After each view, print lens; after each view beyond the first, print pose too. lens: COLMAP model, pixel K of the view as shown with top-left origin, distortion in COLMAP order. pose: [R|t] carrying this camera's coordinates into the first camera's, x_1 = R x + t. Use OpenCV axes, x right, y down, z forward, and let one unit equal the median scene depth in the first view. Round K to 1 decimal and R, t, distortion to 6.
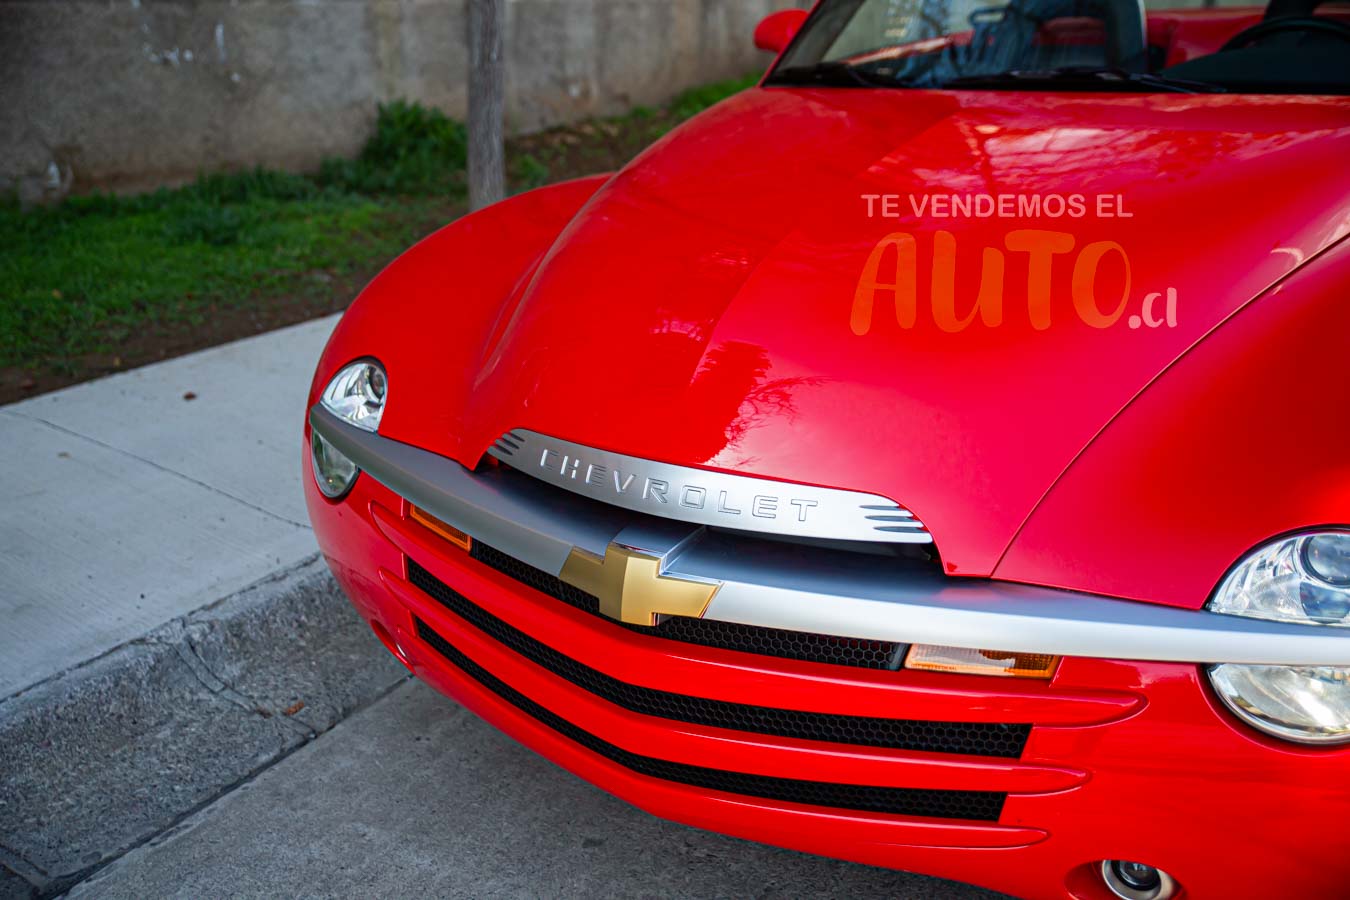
lens RADIAL K [[1314.8, 0, 677.7], [0, 1314.8, 442.4], [0, 0, 1]] dist [0.041888, 0.000000]
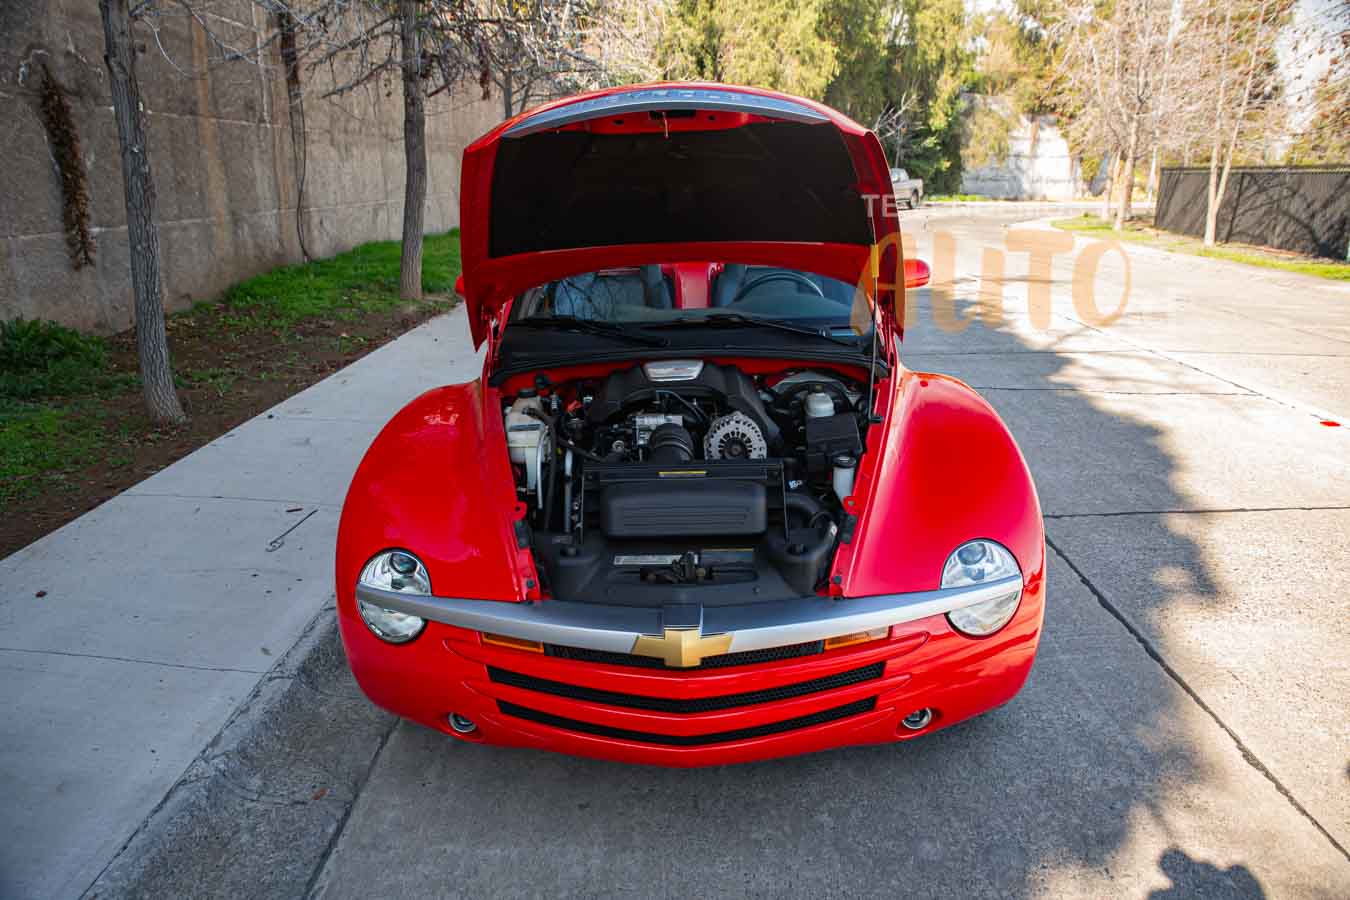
lens RADIAL K [[917.3, 0, 669.0], [0, 917.3, 443.0], [0, 0, 1]] dist [-0.016385, 0.009539]
pose [[0.863973, -0.146227, 0.481839, -0.145136], [0.172418, 0.984971, -0.010242, -0.037710], [-0.473100, 0.091926, 0.876200, -0.034976]]
